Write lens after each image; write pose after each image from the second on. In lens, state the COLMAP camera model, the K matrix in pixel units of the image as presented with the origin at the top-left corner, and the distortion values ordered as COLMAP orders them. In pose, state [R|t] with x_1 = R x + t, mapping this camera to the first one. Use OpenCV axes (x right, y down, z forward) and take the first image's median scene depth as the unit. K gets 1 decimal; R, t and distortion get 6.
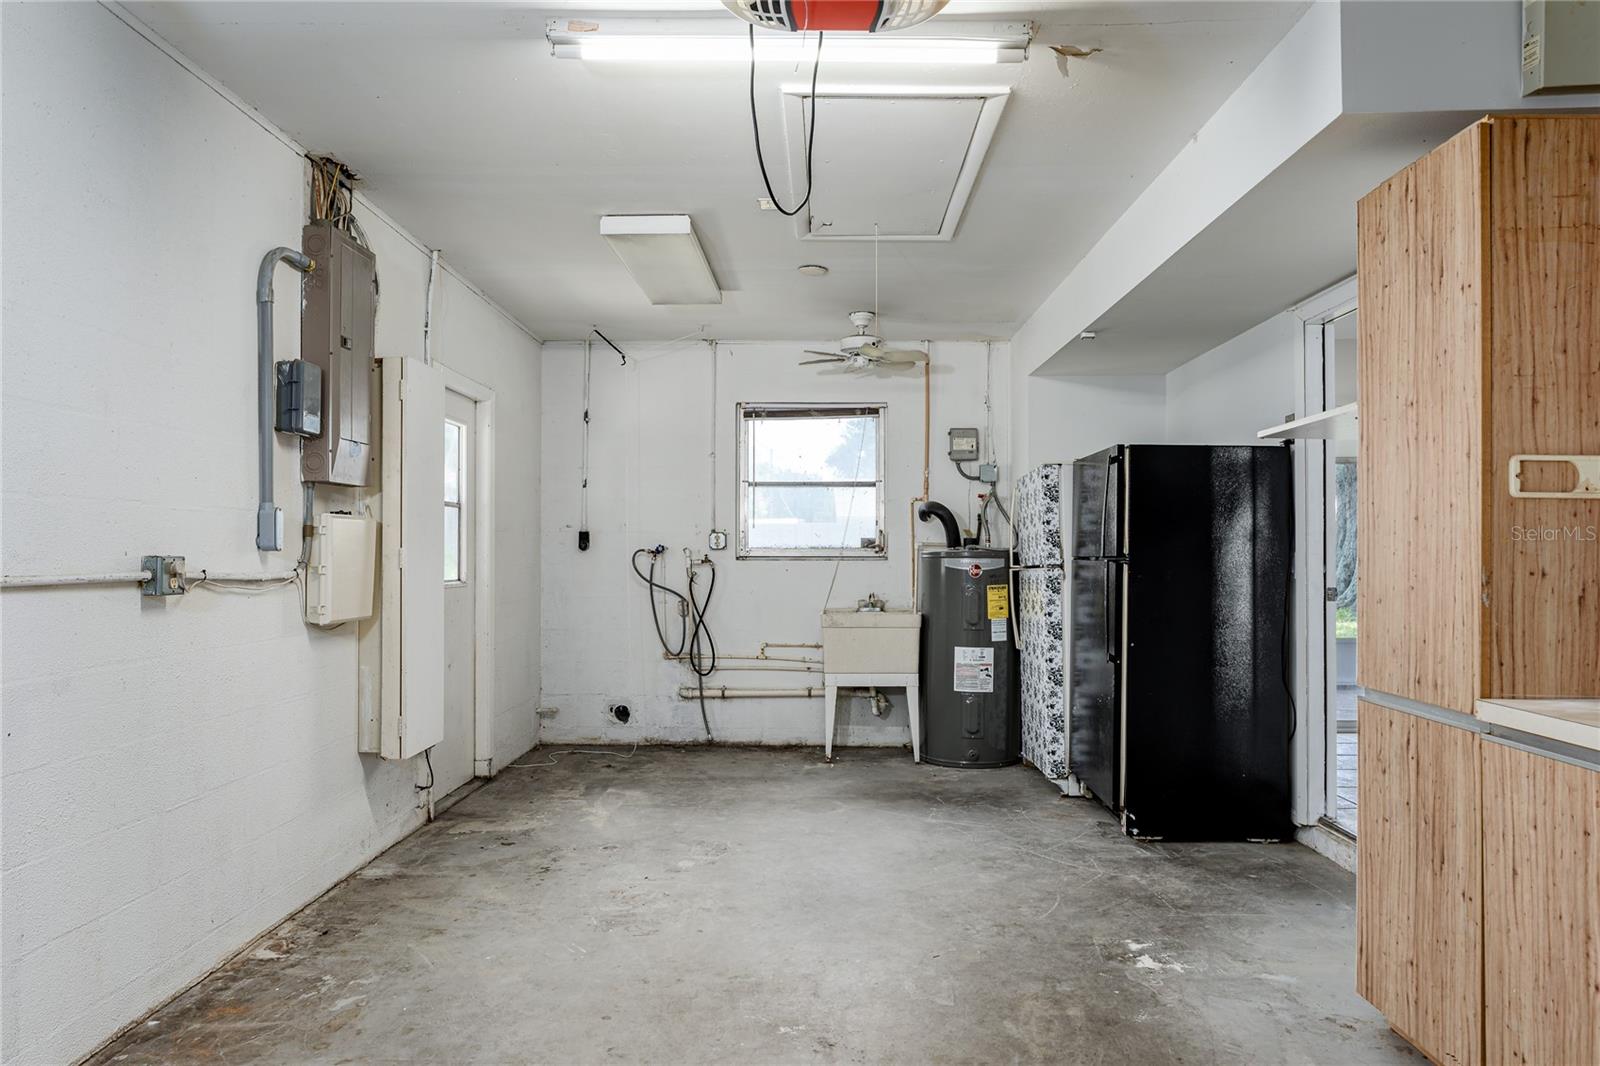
lens RADIAL K [[1081.1, 0, 800.2], [0, 1081.1, 537.6], [0, 0, 1]] dist [-0.003401, 0.006603]
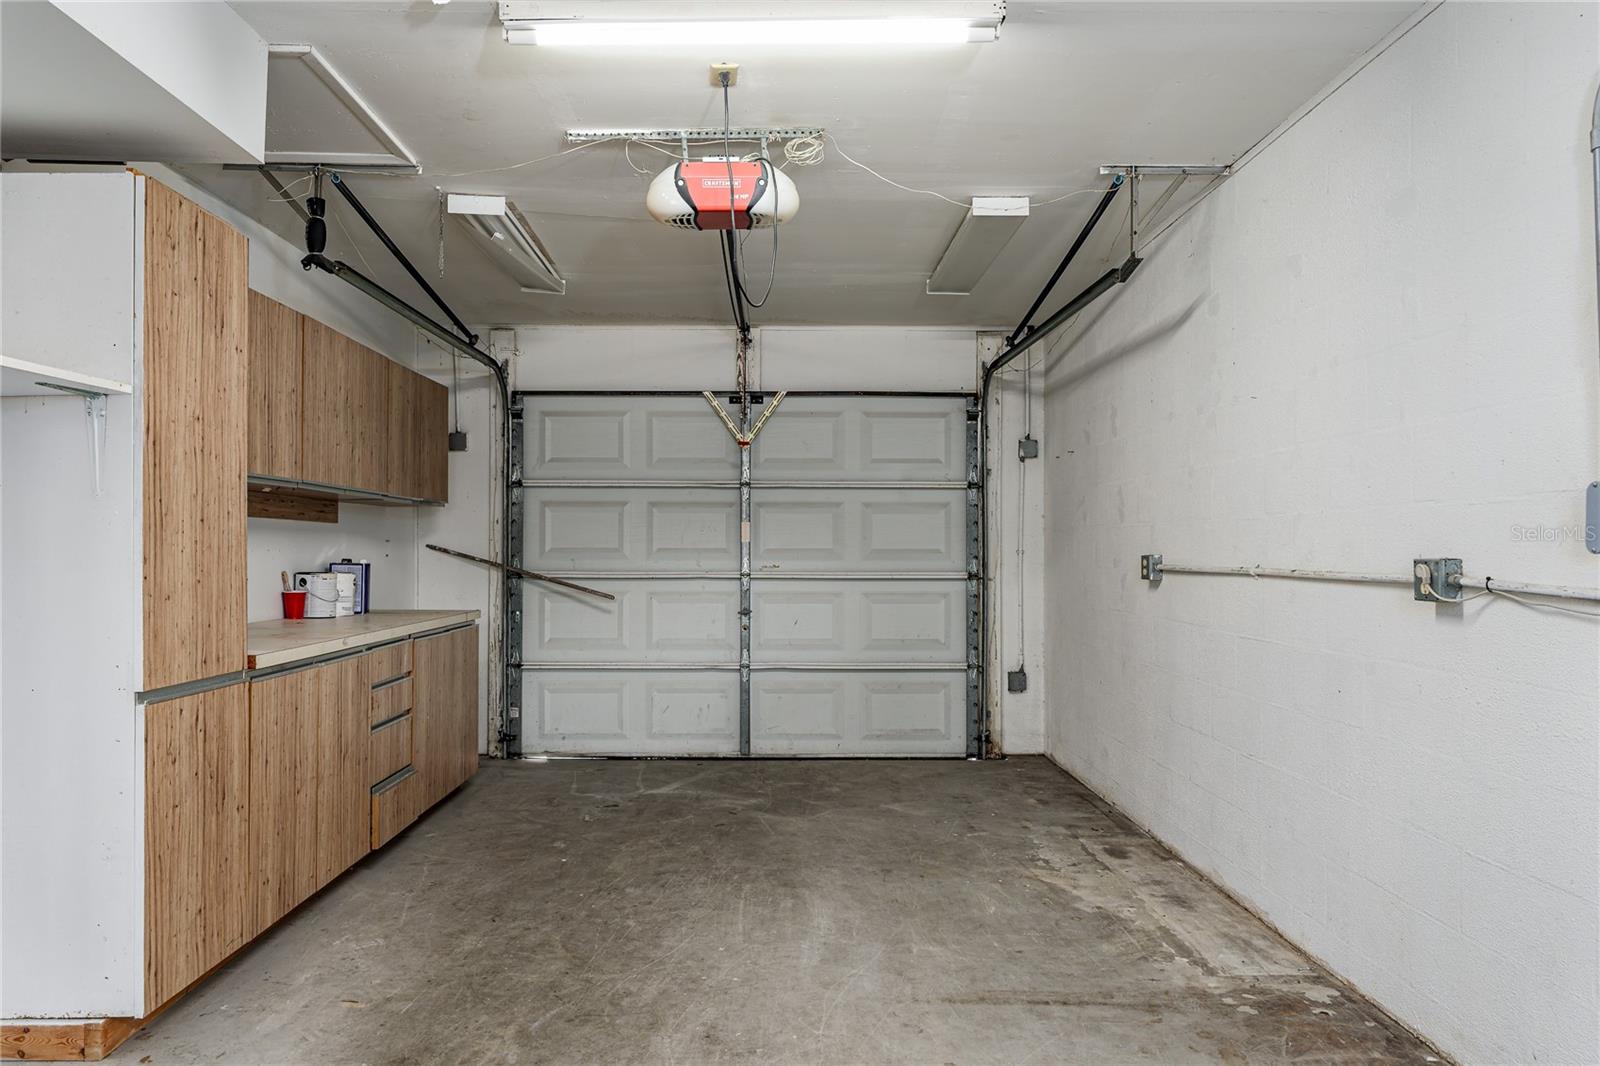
lens RADIAL K [[1081.1, 0, 801.8], [0, 1081.1, 540.6], [0, 0, 1]] dist [-0.003401, 0.006603]
pose [[-0.998885, -0.003825, -0.047052, -0.011470], [-0.002696, 0.999708, -0.024025, 0.028107], [0.047130, -0.023872, -0.998603, 2.071374]]
